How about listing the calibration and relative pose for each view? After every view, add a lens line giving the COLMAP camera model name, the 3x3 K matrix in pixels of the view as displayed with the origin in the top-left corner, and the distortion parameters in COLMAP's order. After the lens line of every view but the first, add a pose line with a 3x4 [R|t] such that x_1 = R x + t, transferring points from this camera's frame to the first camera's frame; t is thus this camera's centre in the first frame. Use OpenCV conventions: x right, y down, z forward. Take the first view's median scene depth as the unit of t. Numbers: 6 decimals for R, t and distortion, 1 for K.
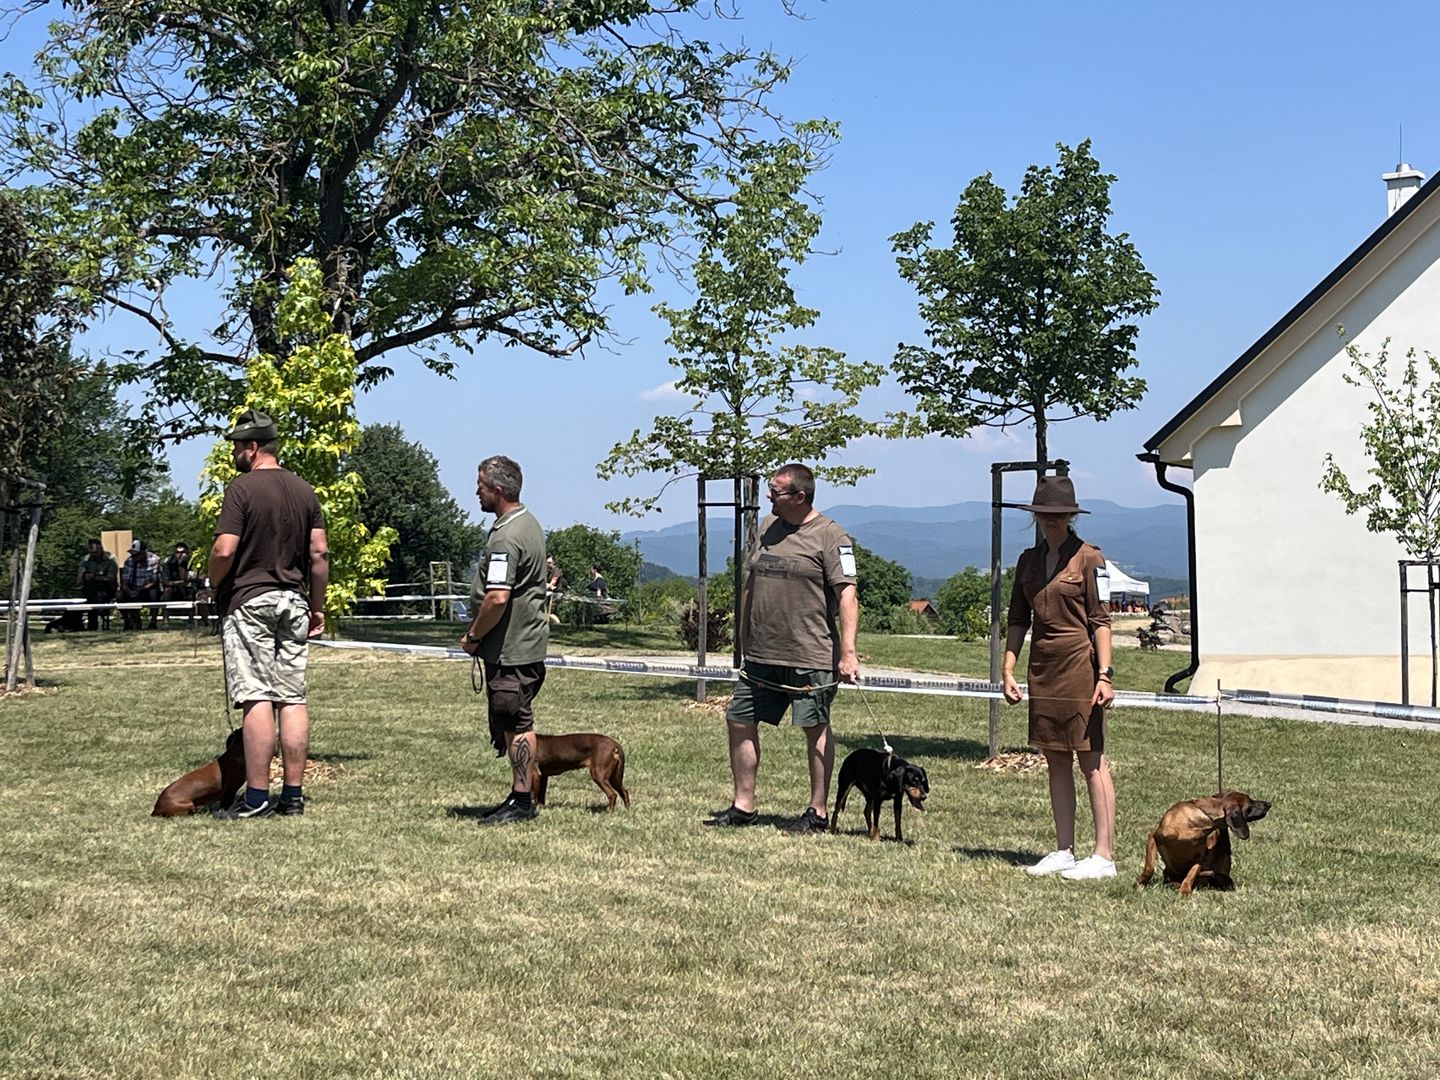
lens RADIAL K [[2583.7, 0, 724.7], [0, 2583.7, 544.4], [0, 0, 1]] dist [0.114217, 0.000000]
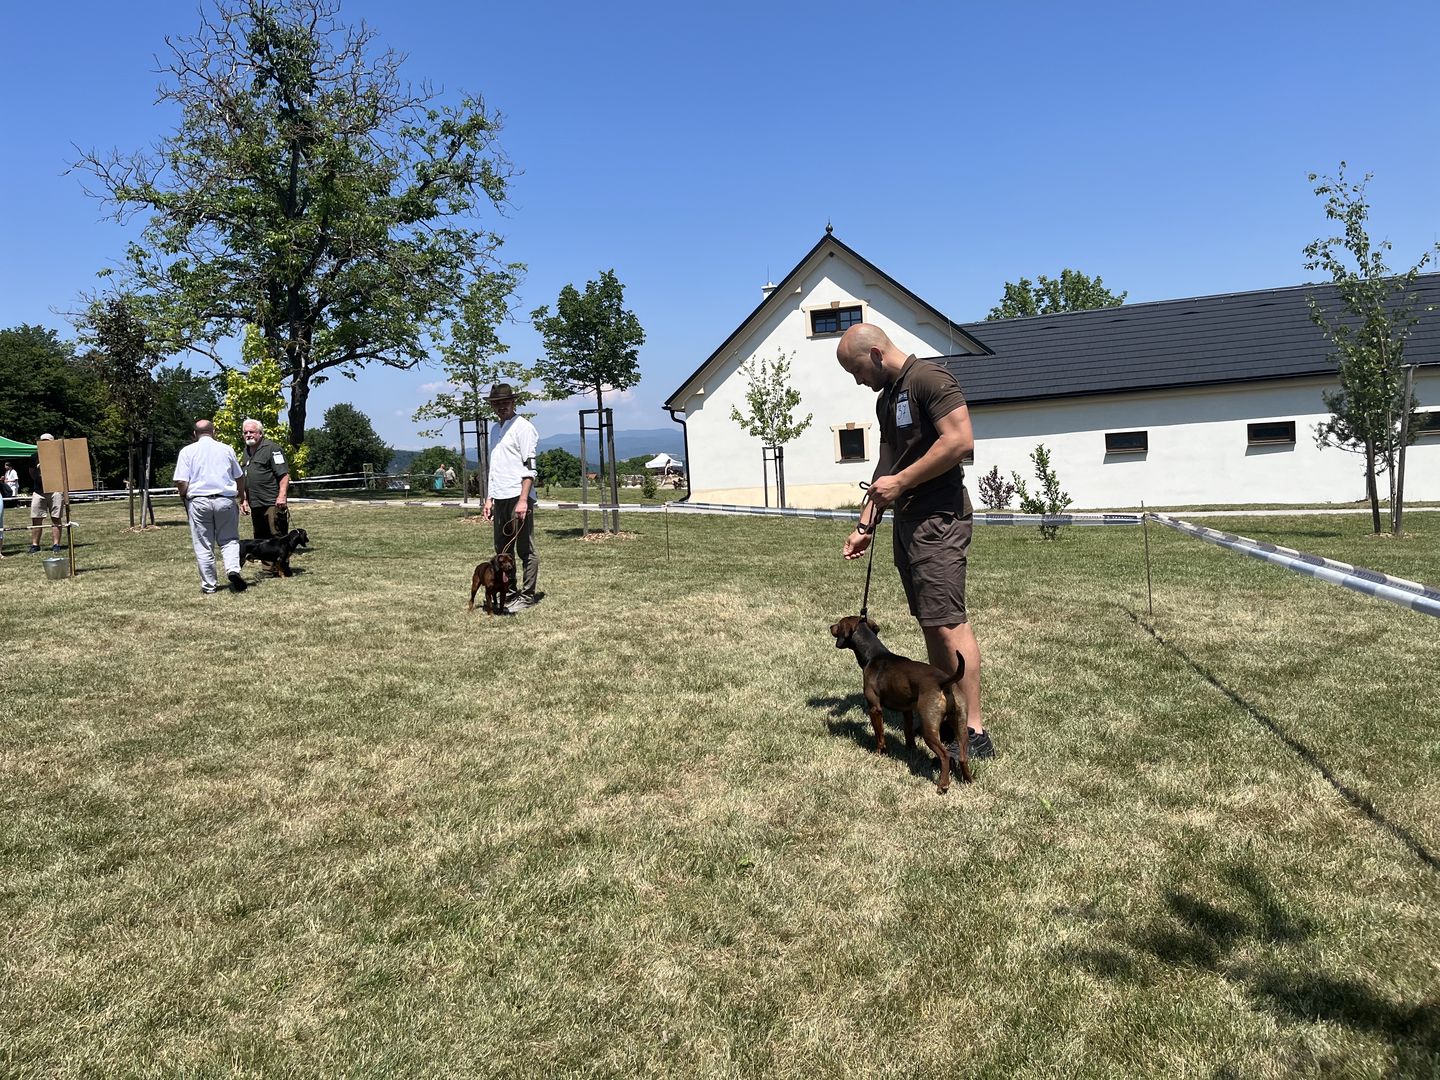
lens RADIAL K [[1091.3, 0, 724.7], [0, 1091.3, 538.9], [0, 0, 1]] dist [0.069940, -0.106337]
pose [[0.980427, -0.050751, 0.190230, 0.029656], [0.035002, 0.995744, 0.085255, 0.003714], [-0.193747, -0.076928, 0.978031, -0.000619]]
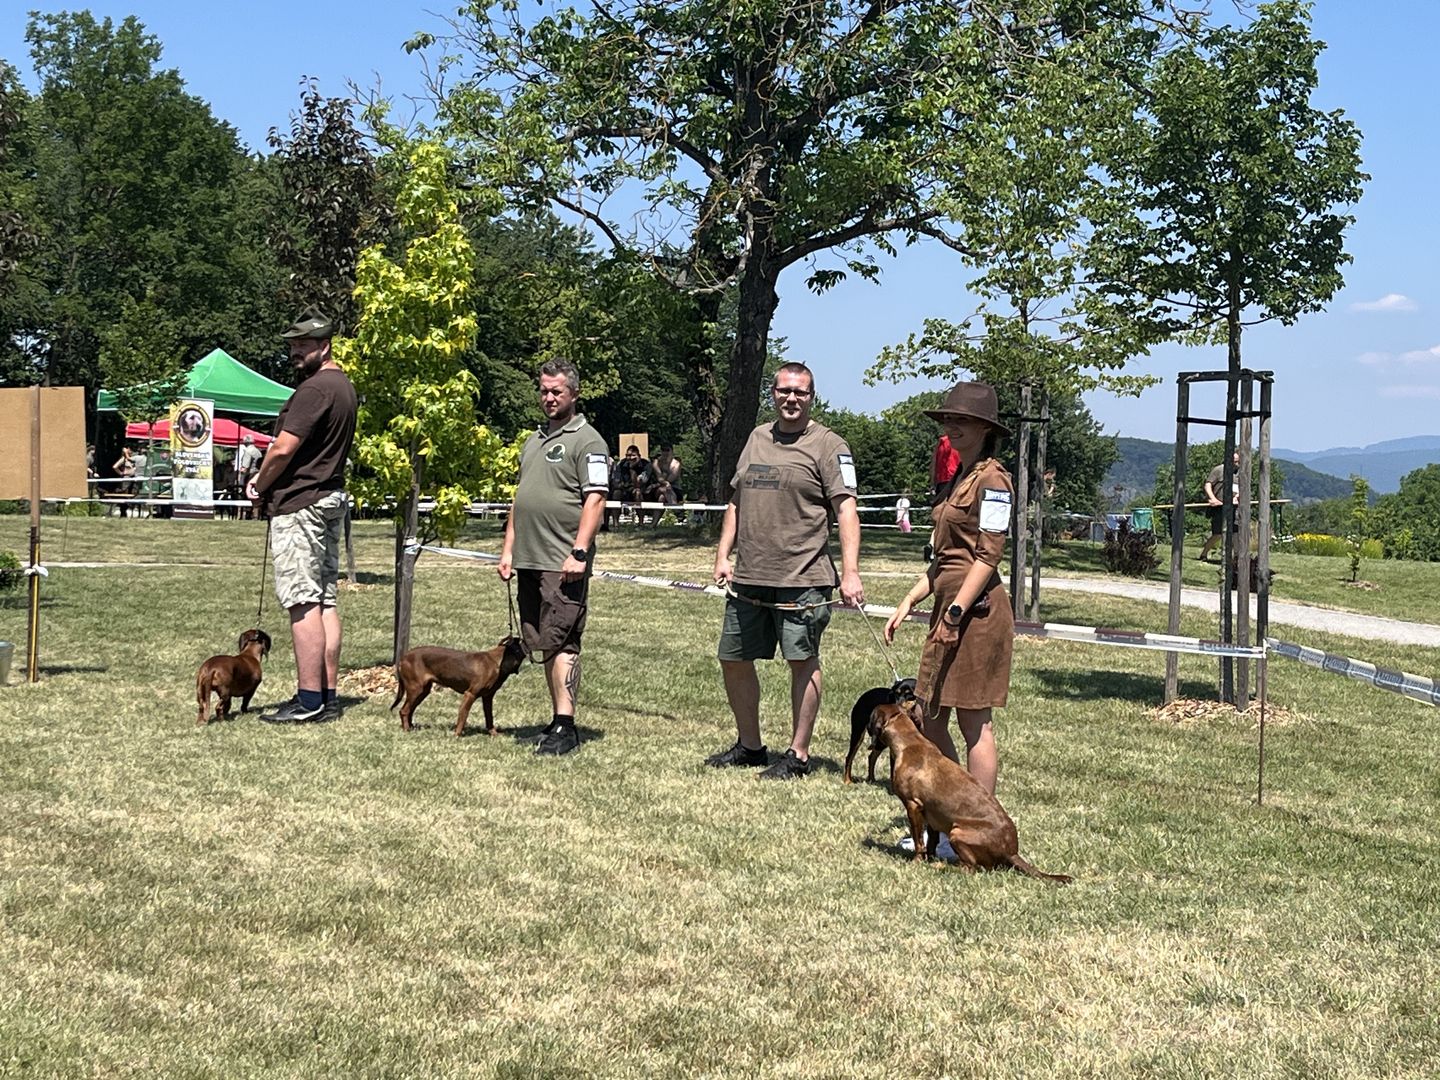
lens RADIAL K [[2583.7, 0, 718.8], [0, 2583.7, 571.9], [0, 0, 1]] dist [0.114217, 0.000000]
pose [[0.964379, 0.036505, -0.261994, 0.143978], [-0.024765, 0.998542, 0.047973, -0.001239], [0.263364, -0.039776, 0.963876, 0.072377]]
